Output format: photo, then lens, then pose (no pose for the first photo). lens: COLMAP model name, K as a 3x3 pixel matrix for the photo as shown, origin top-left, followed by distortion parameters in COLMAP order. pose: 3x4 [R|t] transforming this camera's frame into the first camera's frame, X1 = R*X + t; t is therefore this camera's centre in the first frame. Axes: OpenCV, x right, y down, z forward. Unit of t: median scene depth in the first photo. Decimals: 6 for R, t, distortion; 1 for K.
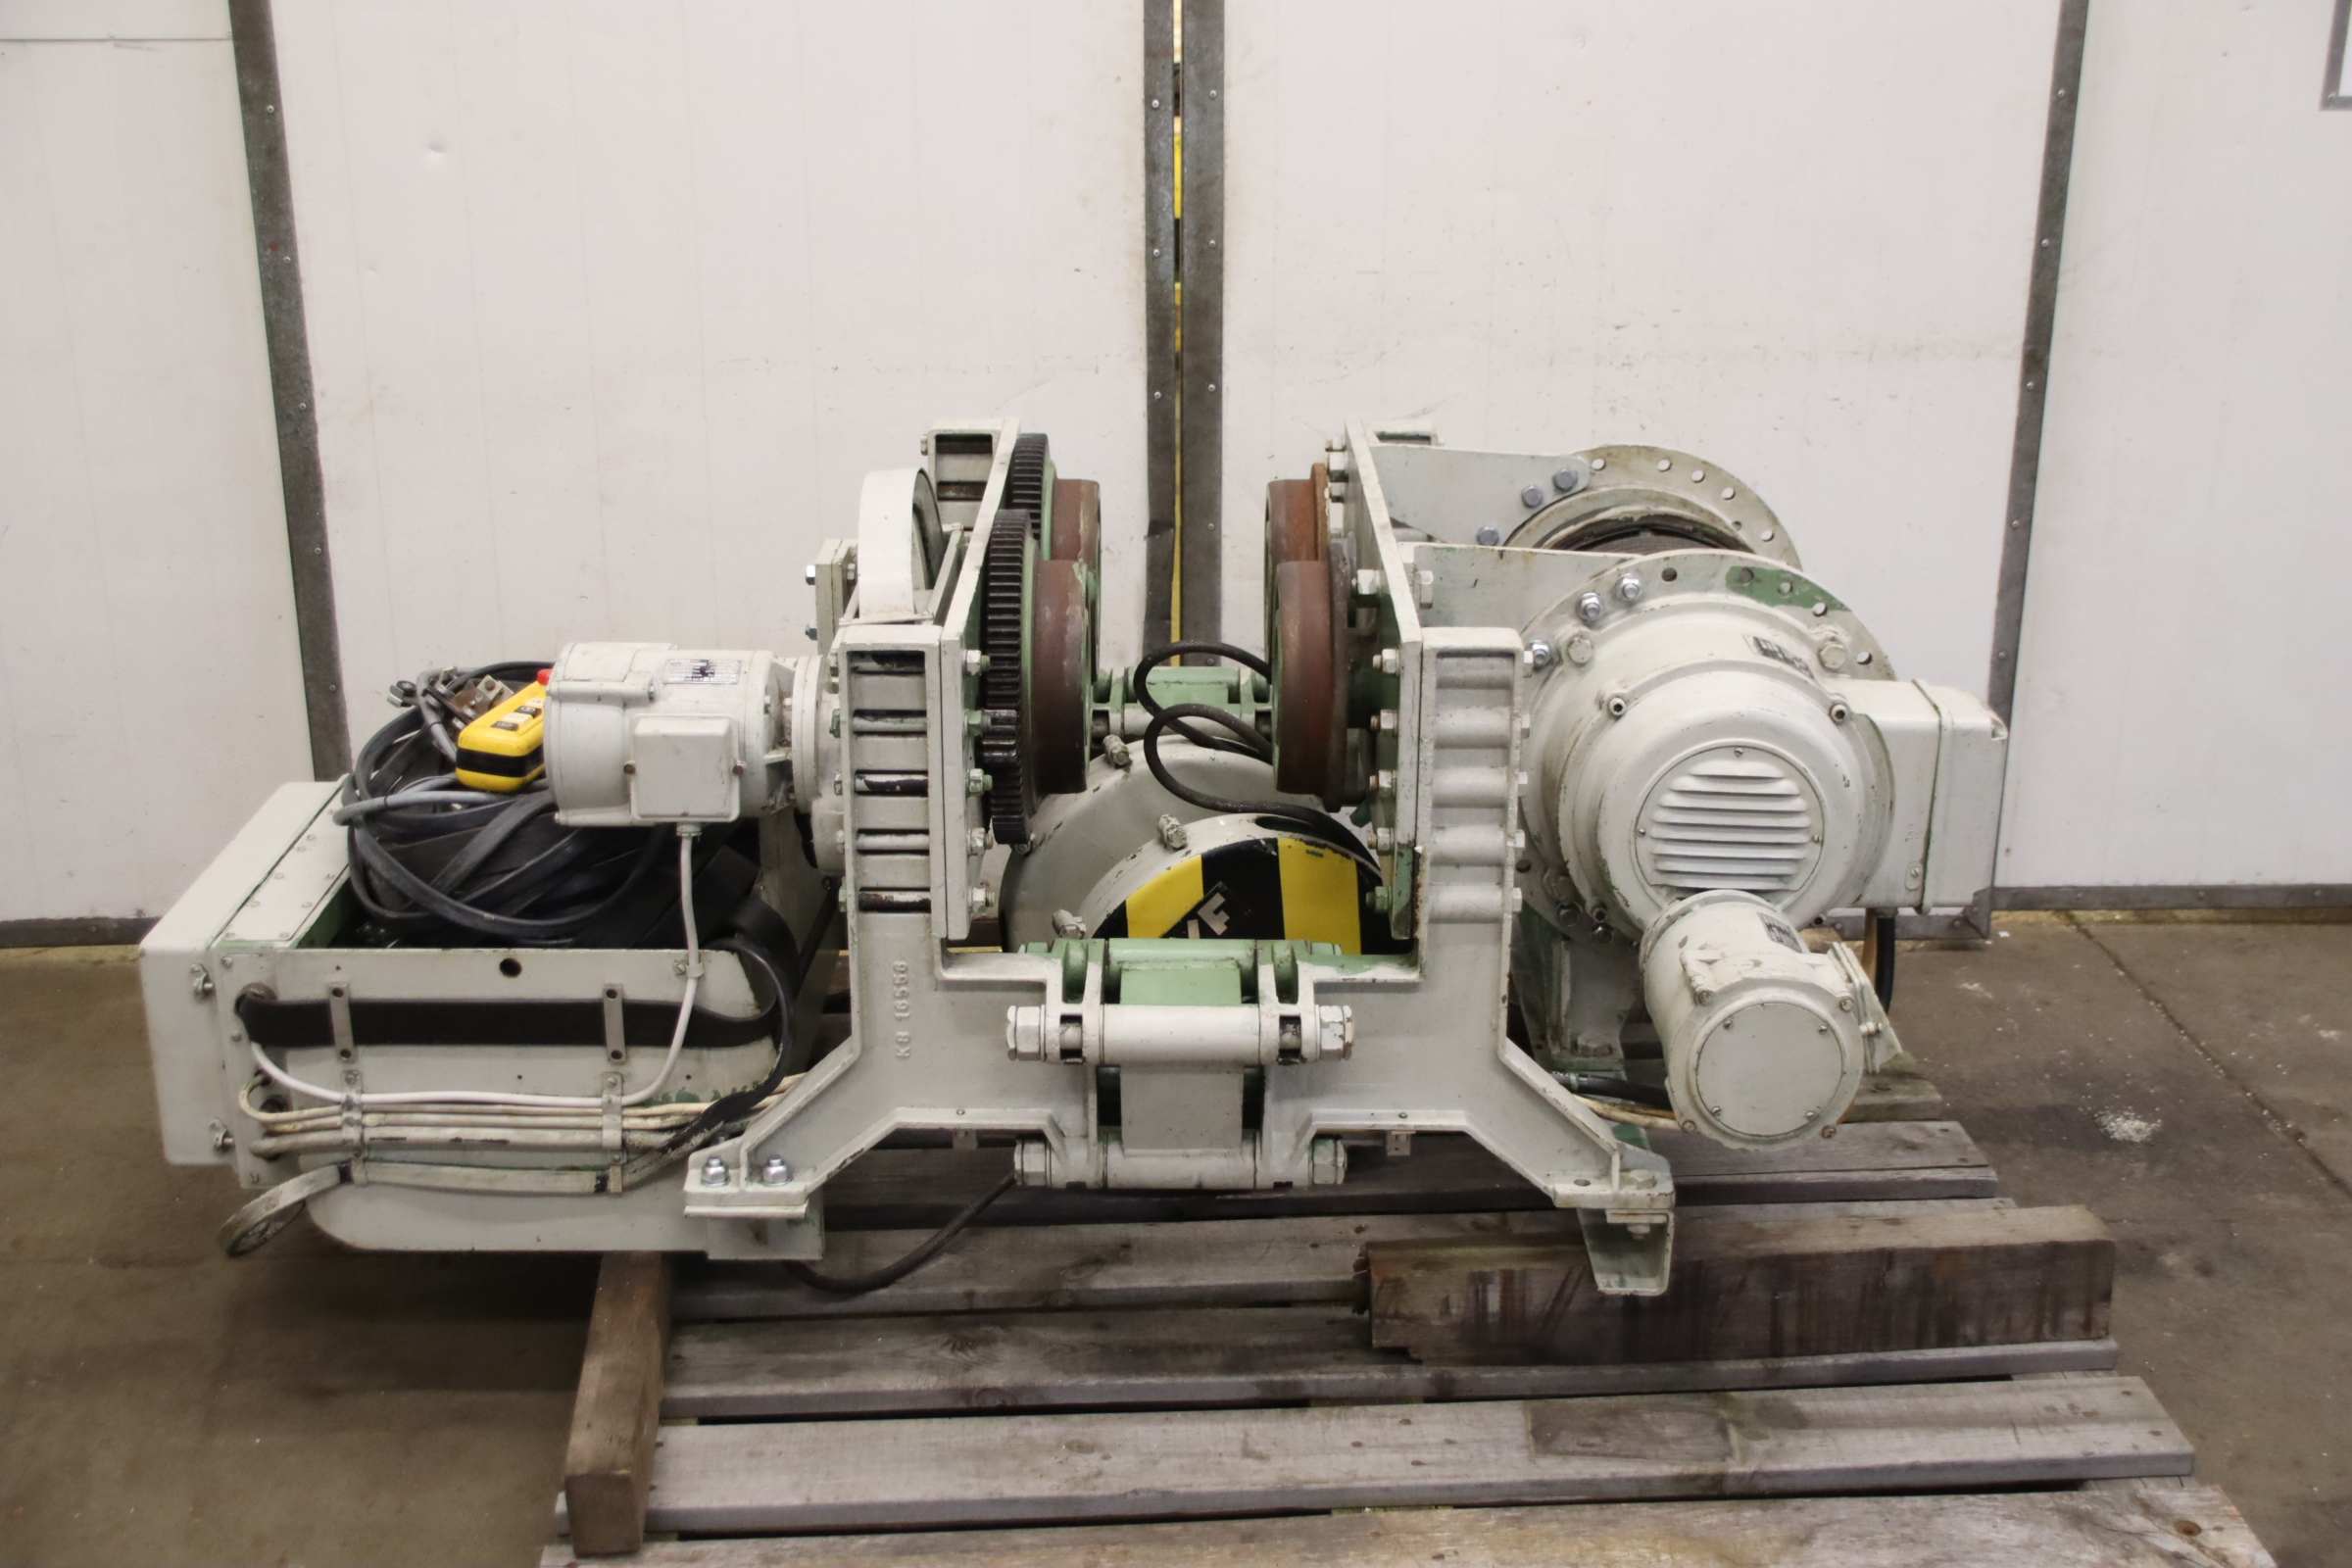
lens RADIAL K [[2824.1, 0, 1176.0], [0, 2824.1, 784.0], [0, 0, 1]] dist [-0.013236, -0.024651]
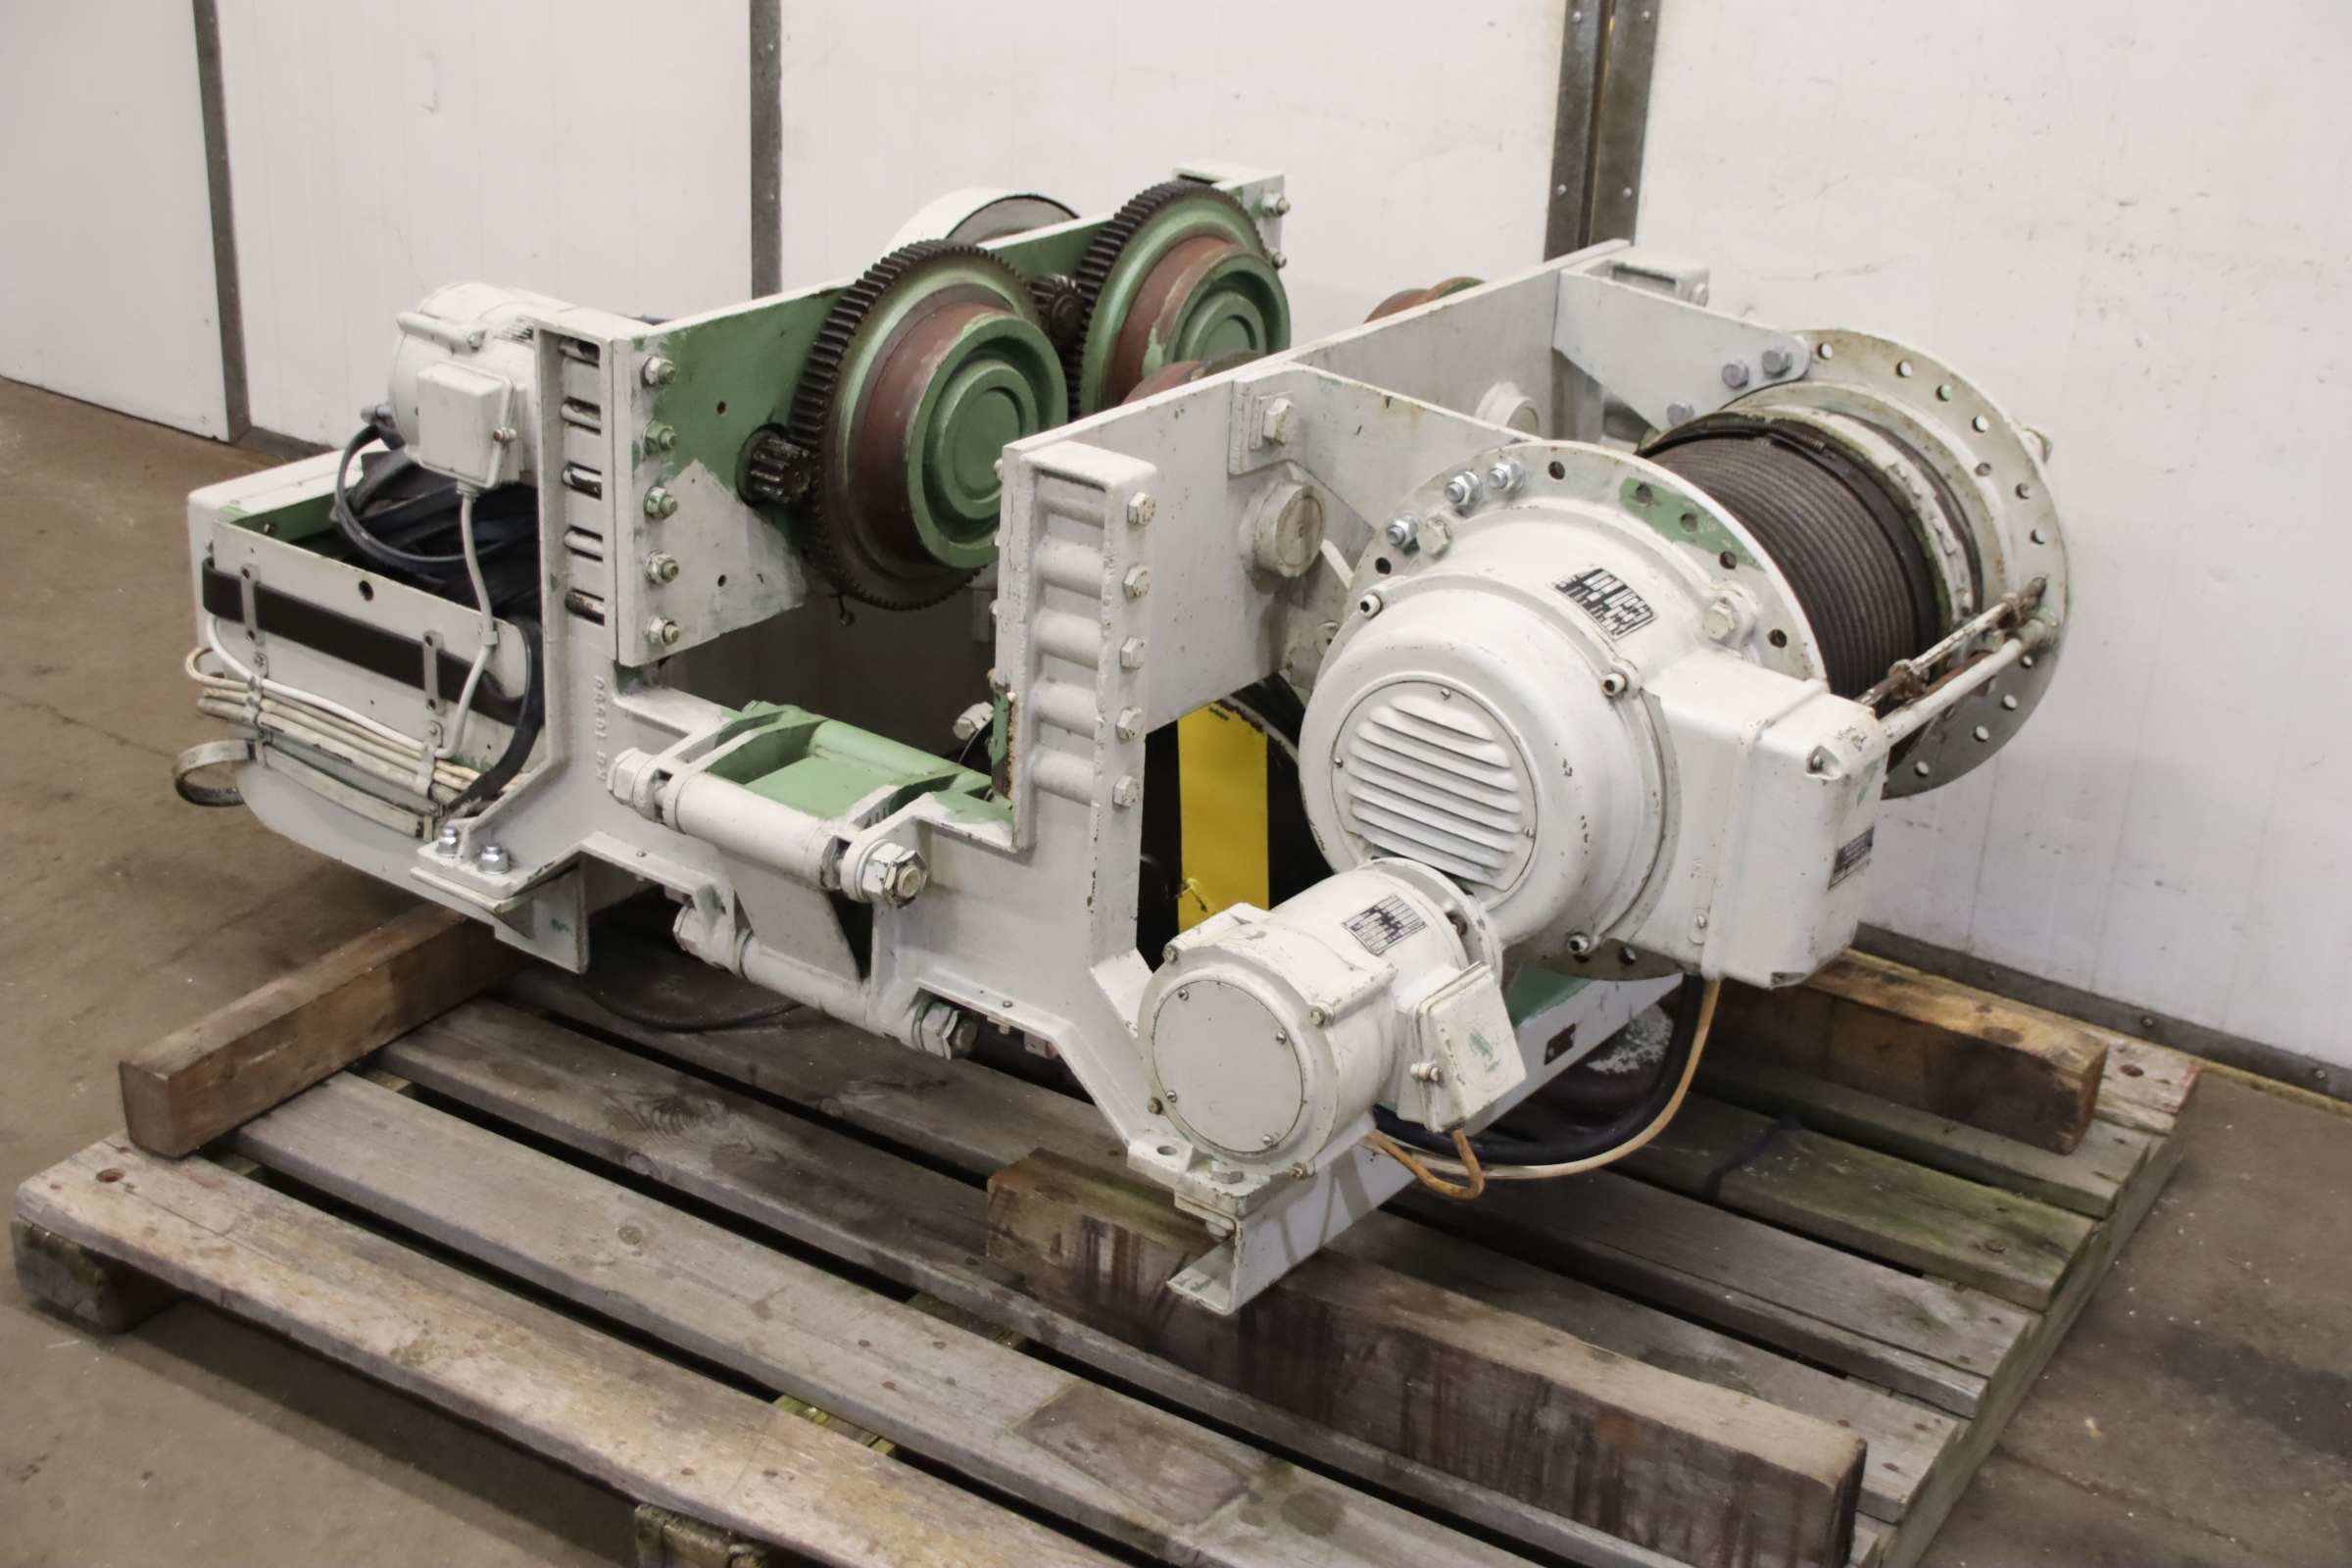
lens RADIAL K [[3083.5, 0, 1176.0], [0, 3083.5, 784.0], [0, 0, 1]] dist [0.006906, 0.041391]
pose [[0.807704, 0.271751, -0.523226, 0.576827], [-0.242483, 0.962026, 0.125332, -0.074202], [0.537416, 0.025642, 0.842927, 0.232404]]
